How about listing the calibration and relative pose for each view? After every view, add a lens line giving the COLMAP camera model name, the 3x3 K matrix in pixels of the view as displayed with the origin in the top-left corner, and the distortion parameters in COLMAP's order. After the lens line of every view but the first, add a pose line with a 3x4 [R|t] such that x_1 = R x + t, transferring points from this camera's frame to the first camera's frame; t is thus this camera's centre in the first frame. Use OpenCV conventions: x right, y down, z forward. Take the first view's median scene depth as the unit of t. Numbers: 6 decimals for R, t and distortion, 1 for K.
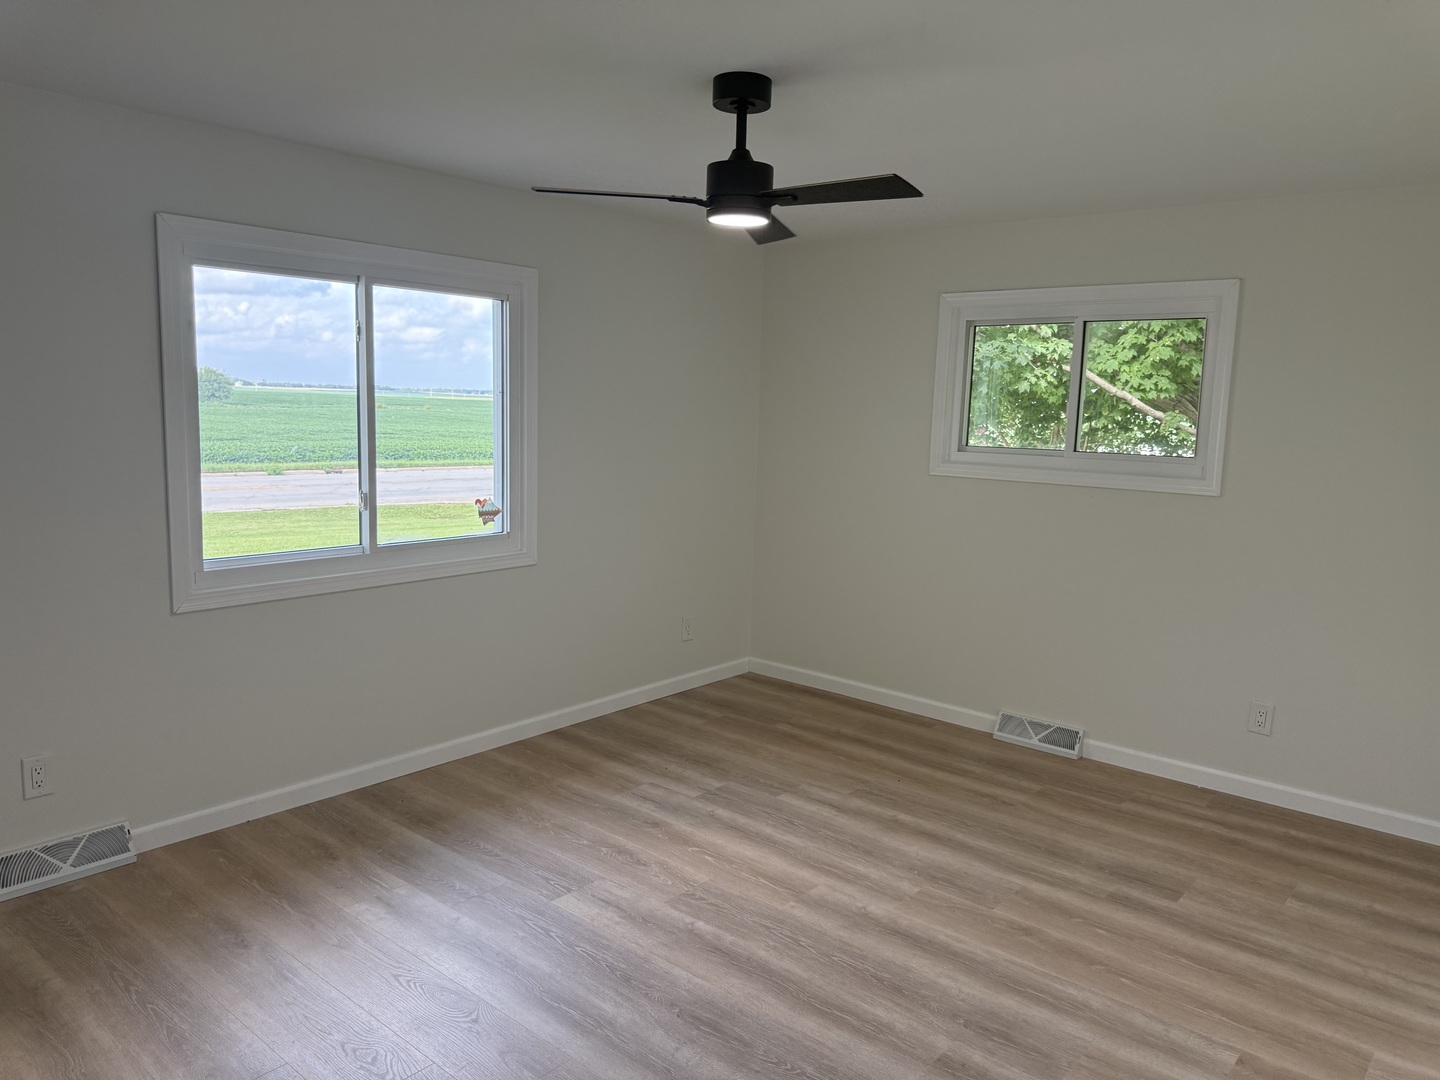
lens RADIAL K [[1021.2, 0, 720.0], [0, 1021.2, 540.0], [0, 0, 1]] dist [0.073778, -0.059361]
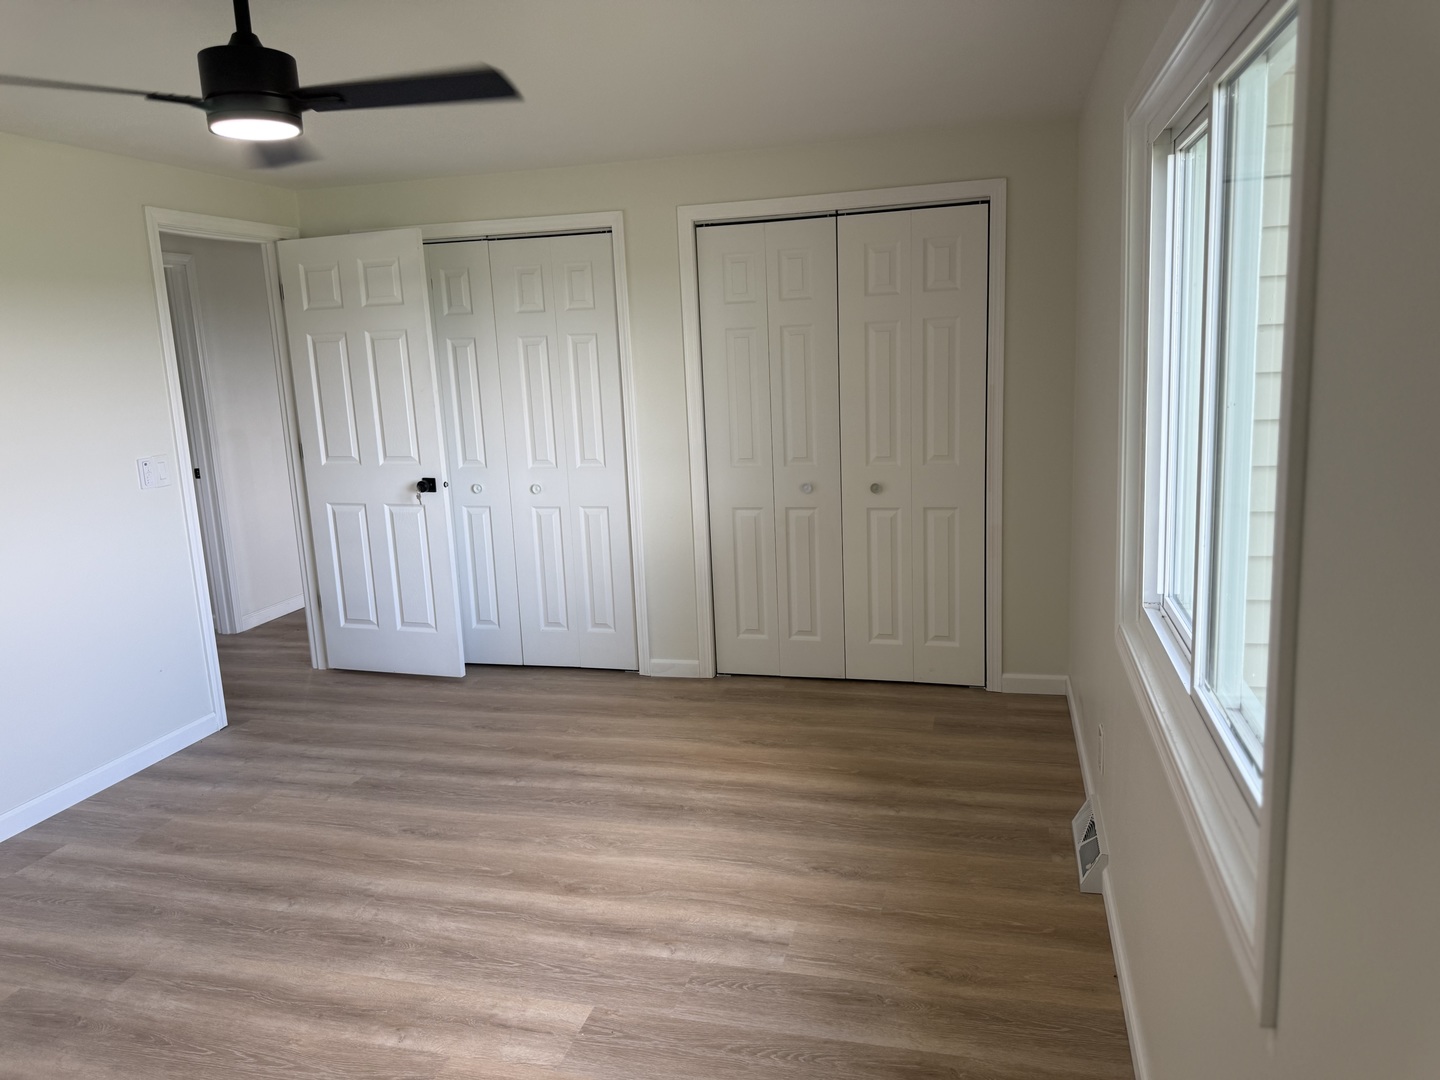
lens RADIAL K [[1021.2, 0, 720.0], [0, 1021.2, 540.0], [0, 0, 1]] dist [0.073778, -0.059361]
pose [[-0.901946, 0.101297, -0.419801, 0.052614], [-0.032231, 0.953599, 0.299349, -0.263159], [0.430645, 0.283527, -0.856830, 1.825769]]
